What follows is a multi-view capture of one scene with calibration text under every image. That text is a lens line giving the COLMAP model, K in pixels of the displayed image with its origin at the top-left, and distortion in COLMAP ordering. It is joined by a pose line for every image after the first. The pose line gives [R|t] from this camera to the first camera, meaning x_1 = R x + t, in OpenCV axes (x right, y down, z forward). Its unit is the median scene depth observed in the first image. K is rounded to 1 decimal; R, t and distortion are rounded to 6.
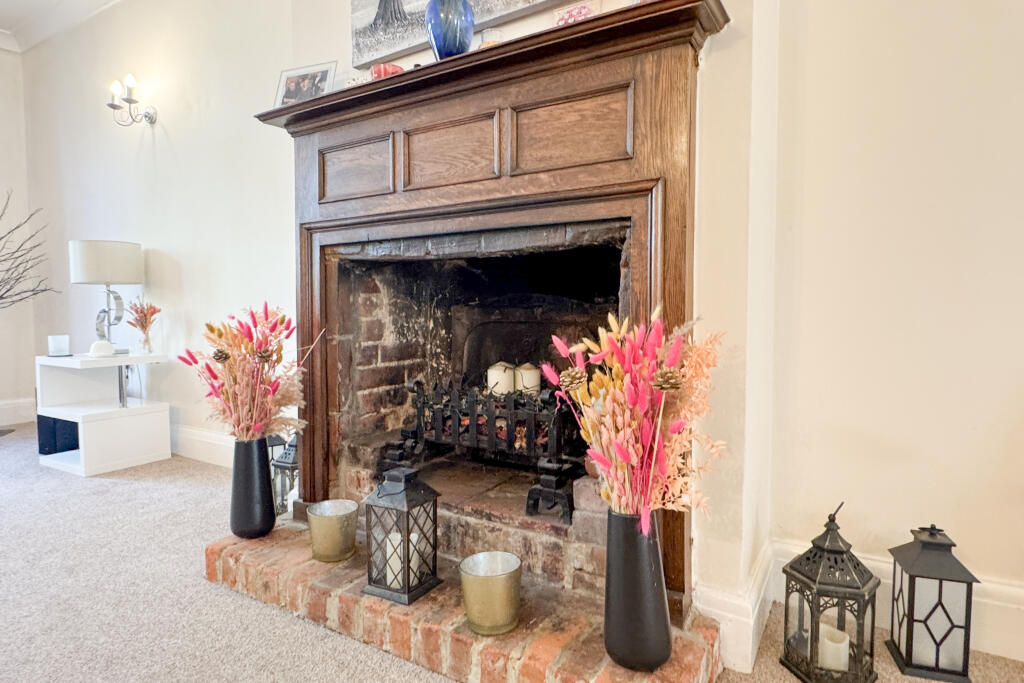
lens RADIAL K [[587.2, 0, 512.0], [0, 587.2, 341.5], [0, 0, 1]] dist [-0.004382, -0.001195]
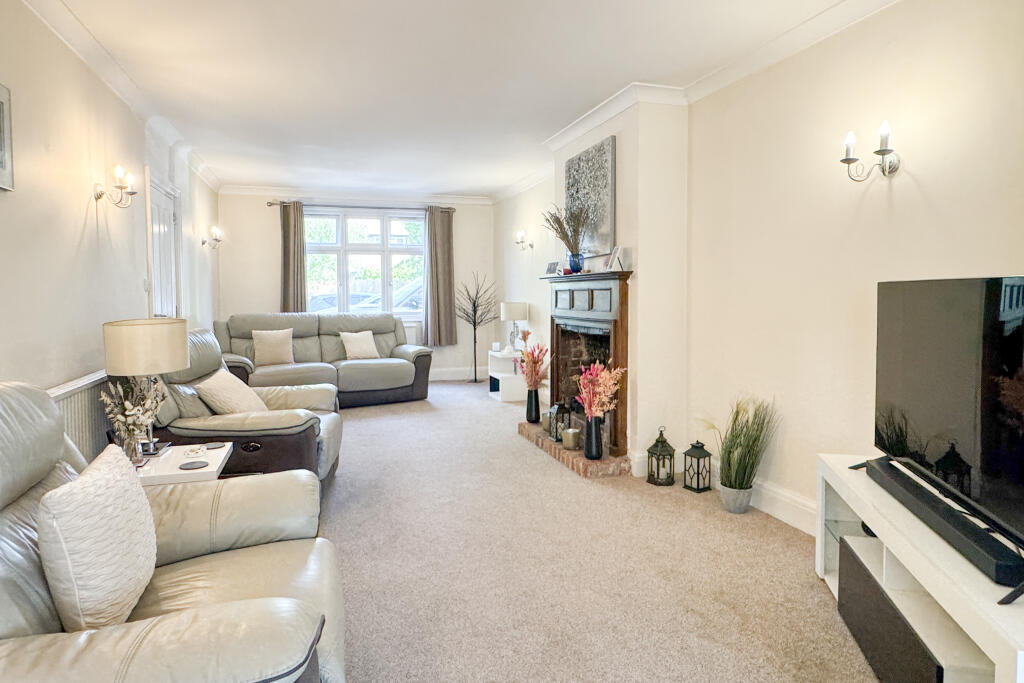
lens RADIAL K [[586.9, 0, 509.9], [0, 586.9, 314.7], [0, 0, 1]] dist [-0.000487, 0.000216]
pose [[0.763106, 0.019285, -0.645985, 1.257928], [-0.026111, 0.999659, -0.001001, -0.189431], [0.645745, 0.017631, 0.763349, -1.229953]]
